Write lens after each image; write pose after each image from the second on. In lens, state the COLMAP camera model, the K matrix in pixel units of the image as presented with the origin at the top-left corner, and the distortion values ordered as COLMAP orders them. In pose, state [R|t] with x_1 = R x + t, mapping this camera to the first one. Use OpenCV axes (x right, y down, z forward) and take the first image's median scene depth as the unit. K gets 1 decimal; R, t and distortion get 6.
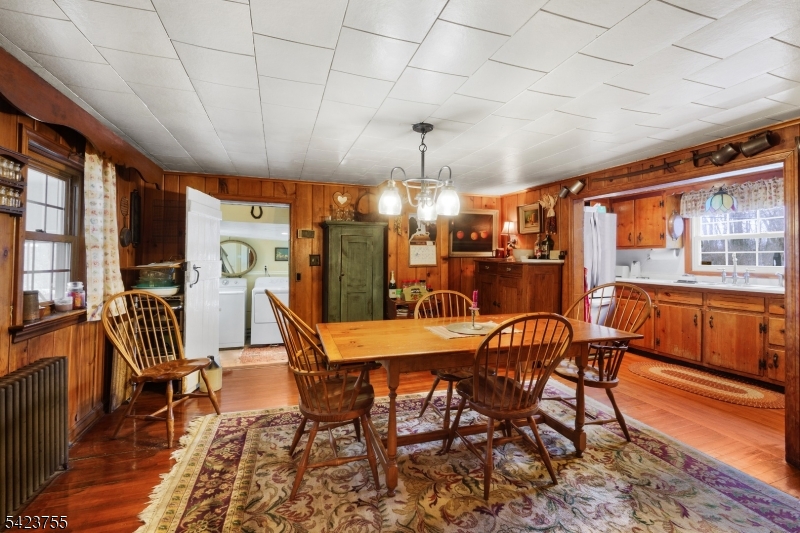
lens RADIAL K [[358.8, 0, 398.4], [0, 358.8, 259.1], [0, 0, 1]] dist [0.000672, -0.000008]
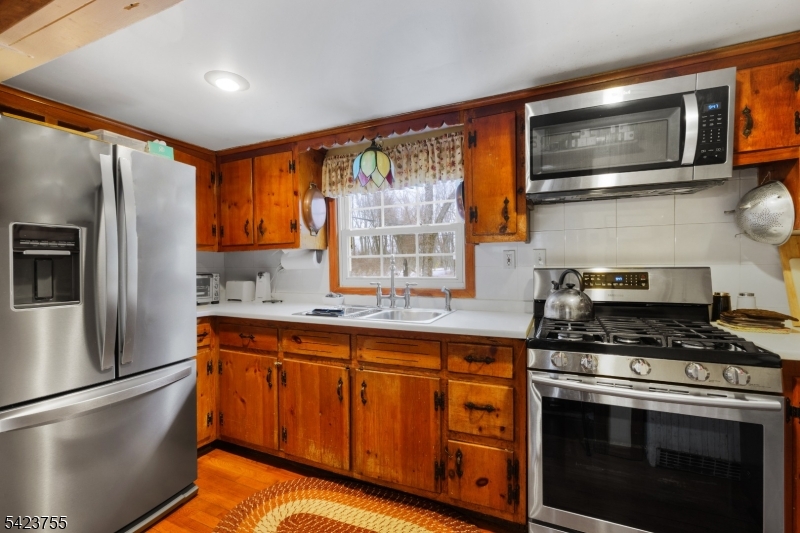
lens RADIAL K [[345.1, 0, 402.1], [0, 345.1, 267.2], [0, 0, 1]] dist [-0.015196, -0.000263]
pose [[0.683294, -0.014396, 0.730001, 0.541539], [0.015078, 0.999871, 0.005605, -0.002610], [-0.729987, 0.007177, 0.683423, 0.610603]]
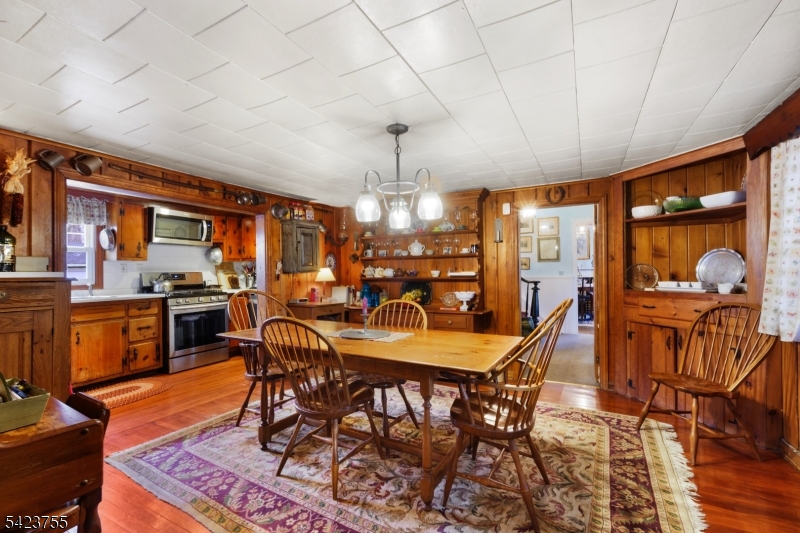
lens RADIAL K [[345.1, 0, 402.1], [0, 345.1, 267.2], [0, 0, 1]] dist [-0.015196, -0.000263]
pose [[-0.689292, 0.014356, 0.724342, -0.358928], [0.013074, 0.999887, -0.007375, 0.006283], [-0.724366, 0.004387, -0.689402, 0.968066]]
